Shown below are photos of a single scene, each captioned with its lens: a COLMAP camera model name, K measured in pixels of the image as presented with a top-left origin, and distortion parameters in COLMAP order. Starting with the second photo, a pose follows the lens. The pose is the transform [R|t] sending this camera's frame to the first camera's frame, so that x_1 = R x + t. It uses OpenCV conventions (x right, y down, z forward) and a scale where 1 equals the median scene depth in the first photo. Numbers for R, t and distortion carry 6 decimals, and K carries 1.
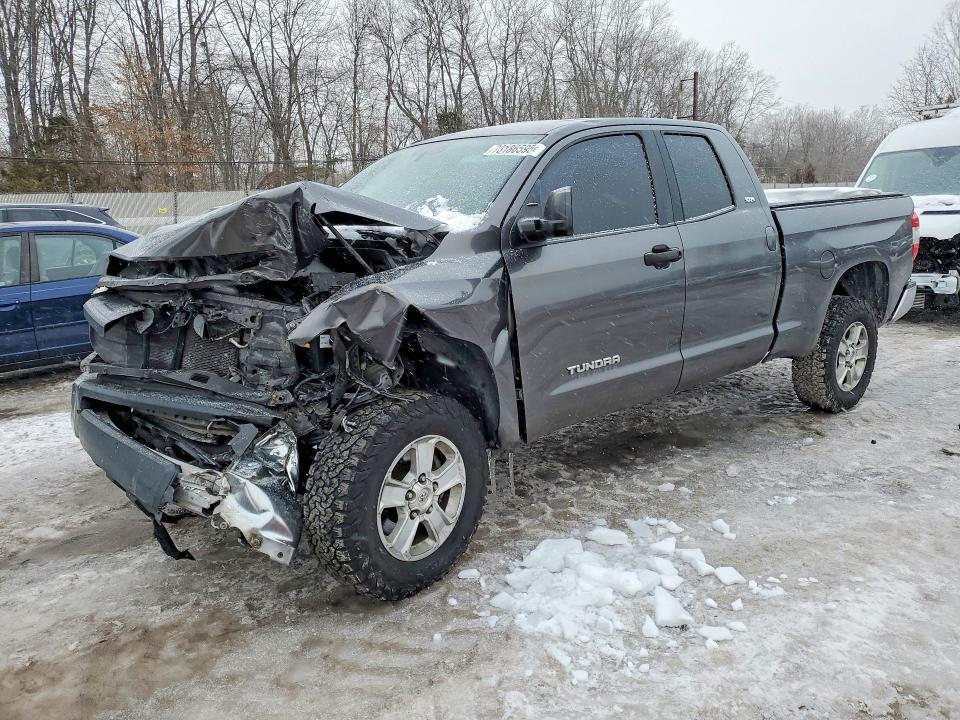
lens RADIAL K [[745.3, 0, 480.0], [0, 745.3, 360.0], [0, 0, 1]] dist [0.018279, 0.002746]
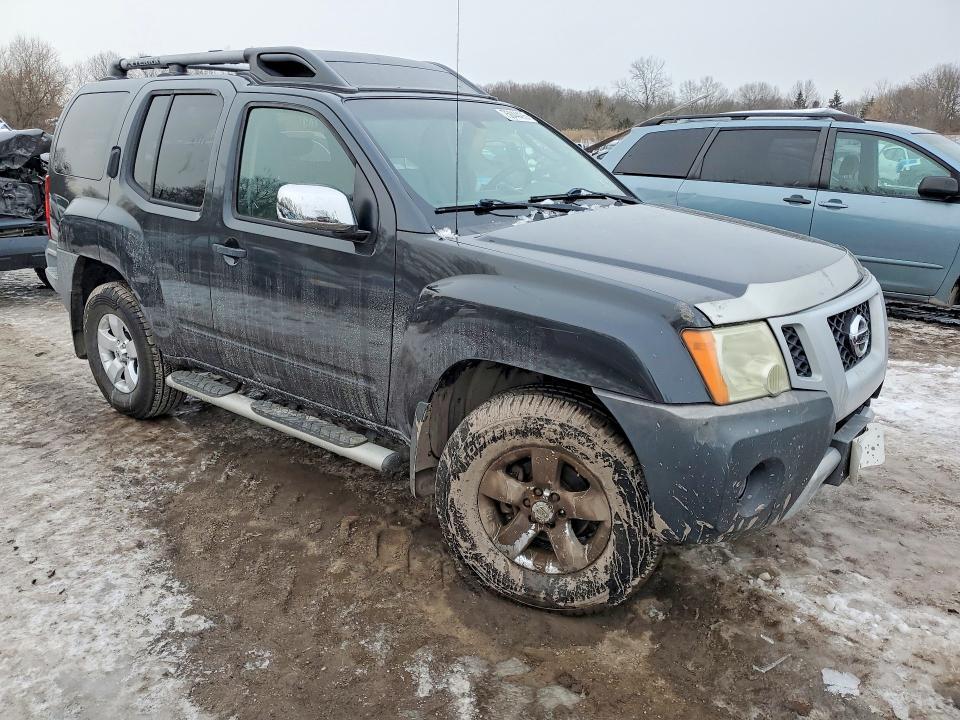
lens RADIAL K [[745.3, 0, 480.0], [0, 745.3, 360.0], [0, 0, 1]] dist [0.018279, 0.002746]
pose [[-0.150256, -0.243872, 0.958097, -2.976791], [0.194507, 0.942867, 0.270499, 0.113569], [-0.969325, 0.227001, -0.094237, -0.107839]]
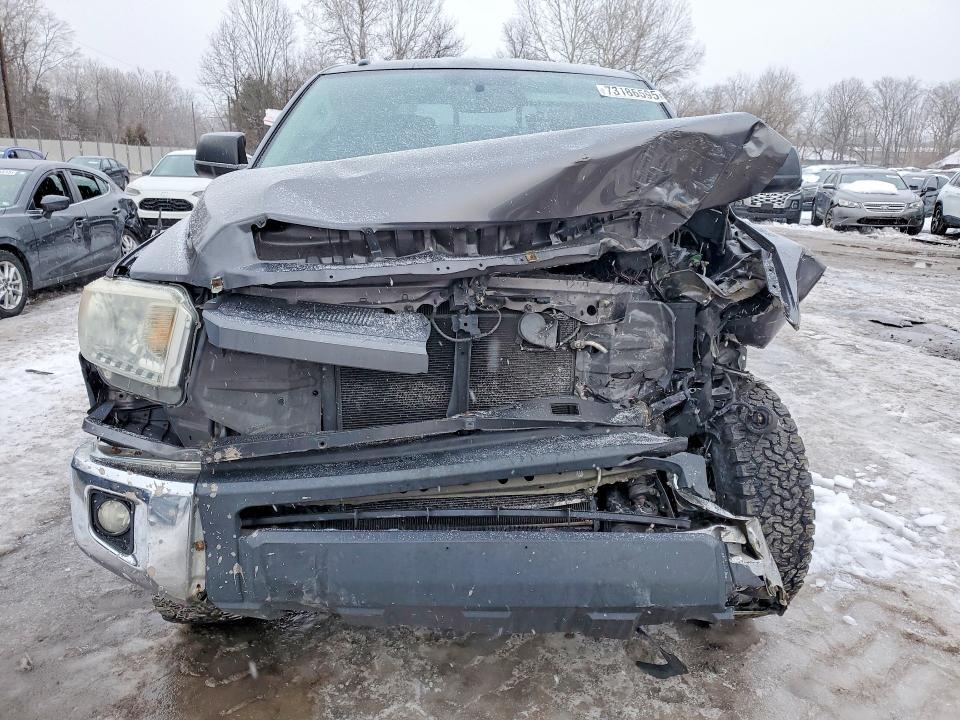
lens RADIAL K [[745.3, 0, 480.0], [0, 745.3, 360.0], [0, 0, 1]] dist [0.018279, 0.002746]
pose [[0.653419, -0.151569, 0.741668, -0.895677], [0.116868, 0.988202, 0.098989, -0.090391], [-0.747921, 0.021996, 0.663423, 0.628006]]
